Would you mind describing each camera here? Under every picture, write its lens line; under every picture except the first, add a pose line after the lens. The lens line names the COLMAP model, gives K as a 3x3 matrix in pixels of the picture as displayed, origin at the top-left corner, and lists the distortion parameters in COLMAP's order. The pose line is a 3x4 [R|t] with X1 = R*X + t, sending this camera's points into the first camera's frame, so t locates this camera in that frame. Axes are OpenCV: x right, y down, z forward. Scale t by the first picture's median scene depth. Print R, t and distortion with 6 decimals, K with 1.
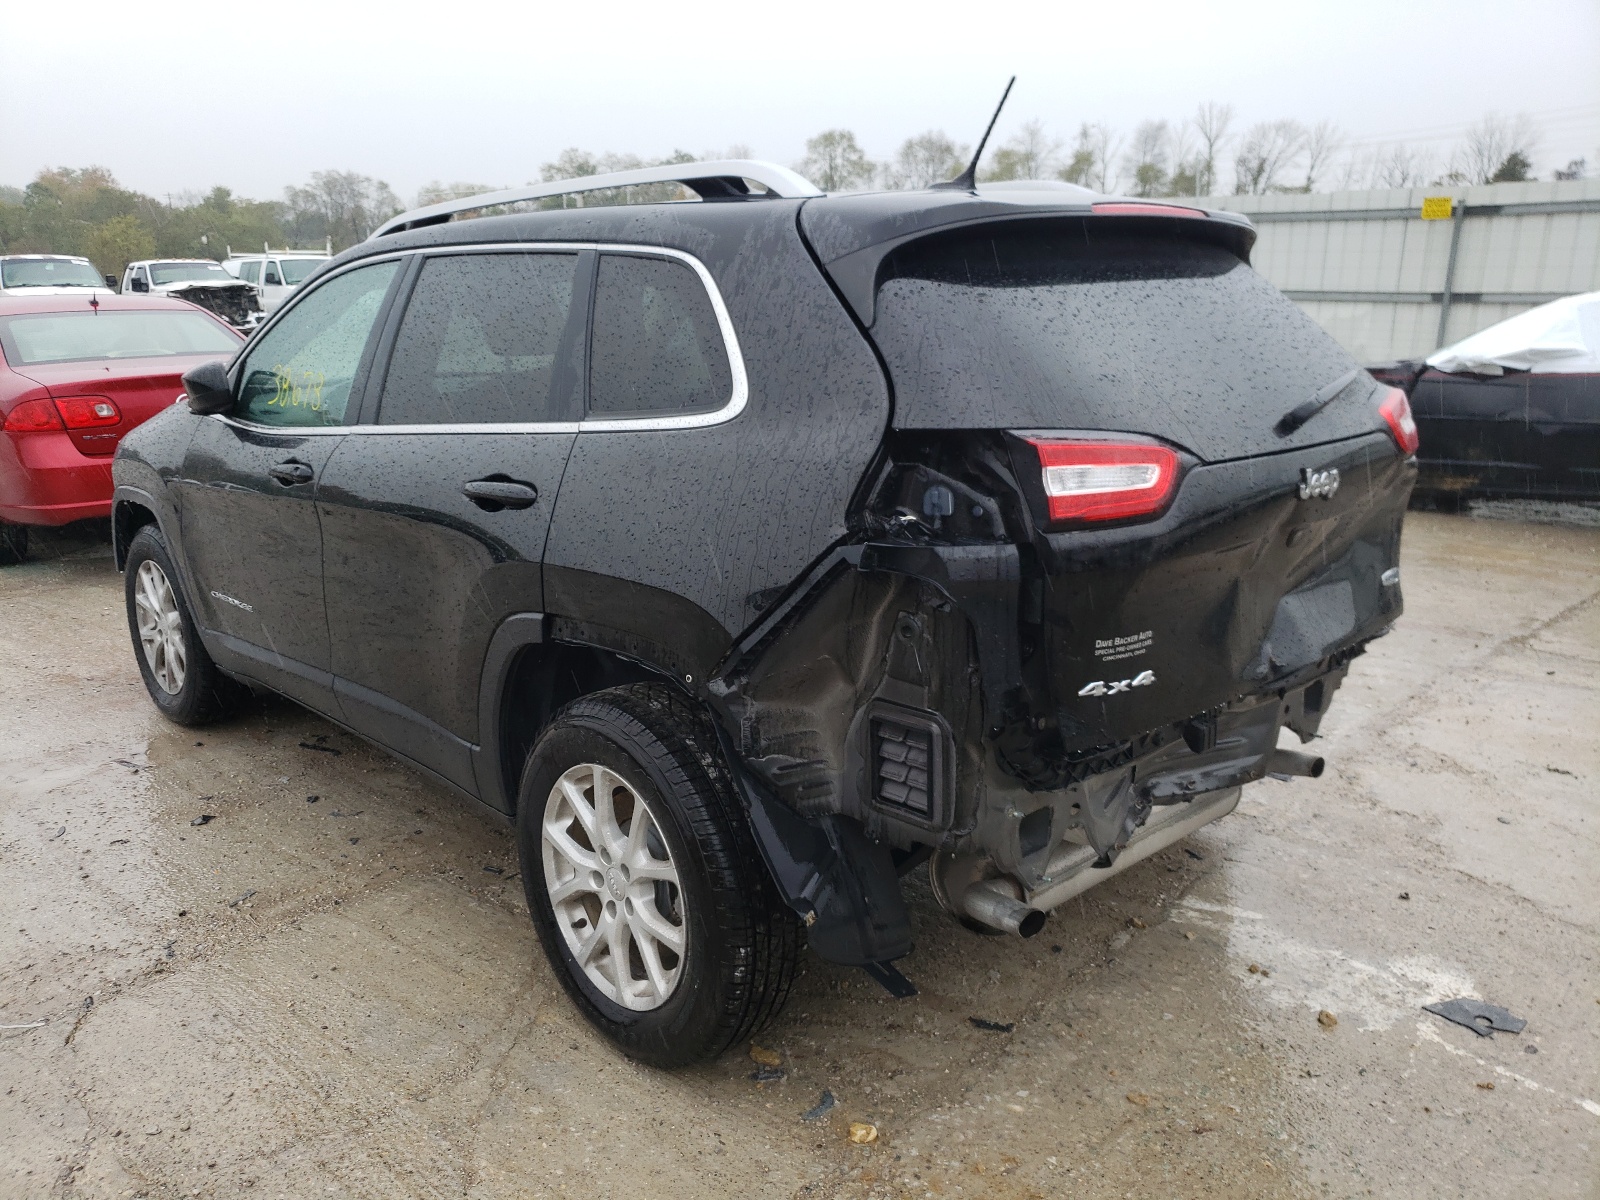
lens RADIAL K [[1129.9, 0, 800.0], [0, 1129.9, 600.0], [0, 0, 1]] dist [-0.002989, -0.001385]
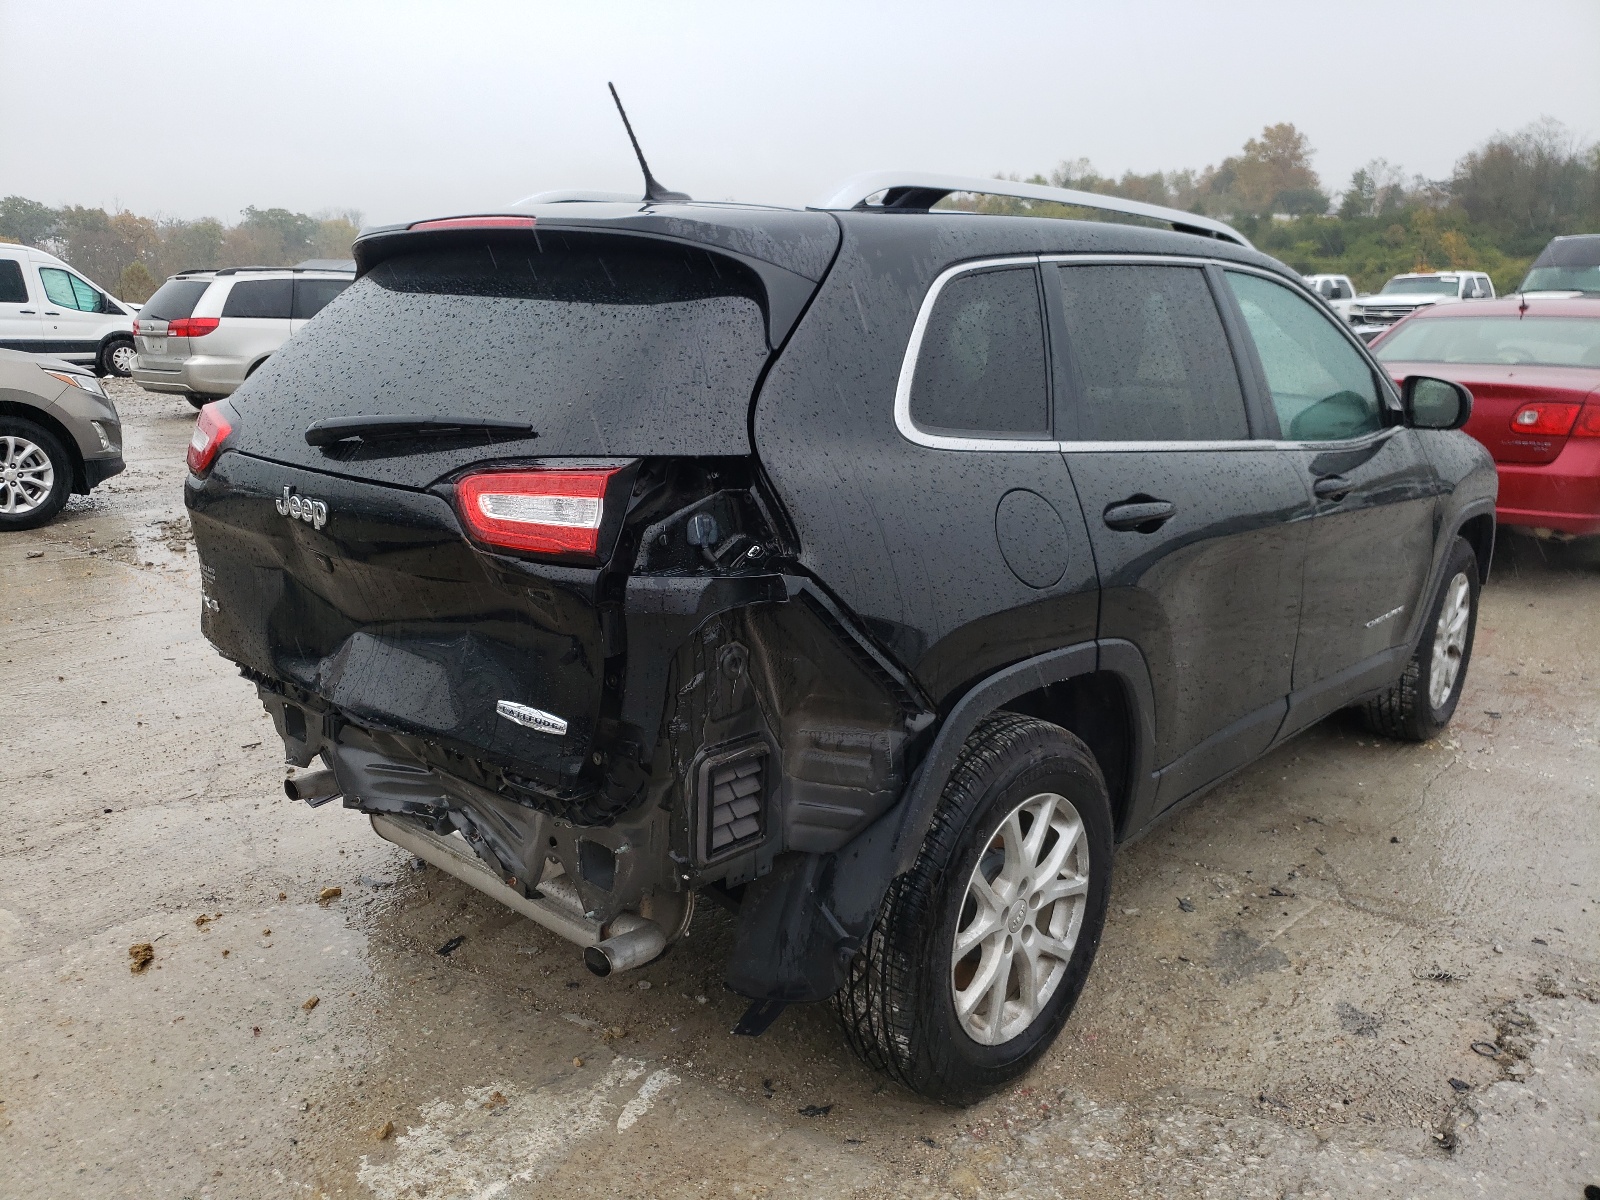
lens RADIAL K [[1221.8, 0, 800.0], [0, 1221.8, 600.0], [0, 0, 1]] dist [0.058262, -0.002679]
pose [[0.157757, 0.258308, -0.953095, 1.209207], [-0.284171, 0.936228, 0.206700, -0.276985], [0.945706, 0.238233, 0.221100, 0.902900]]
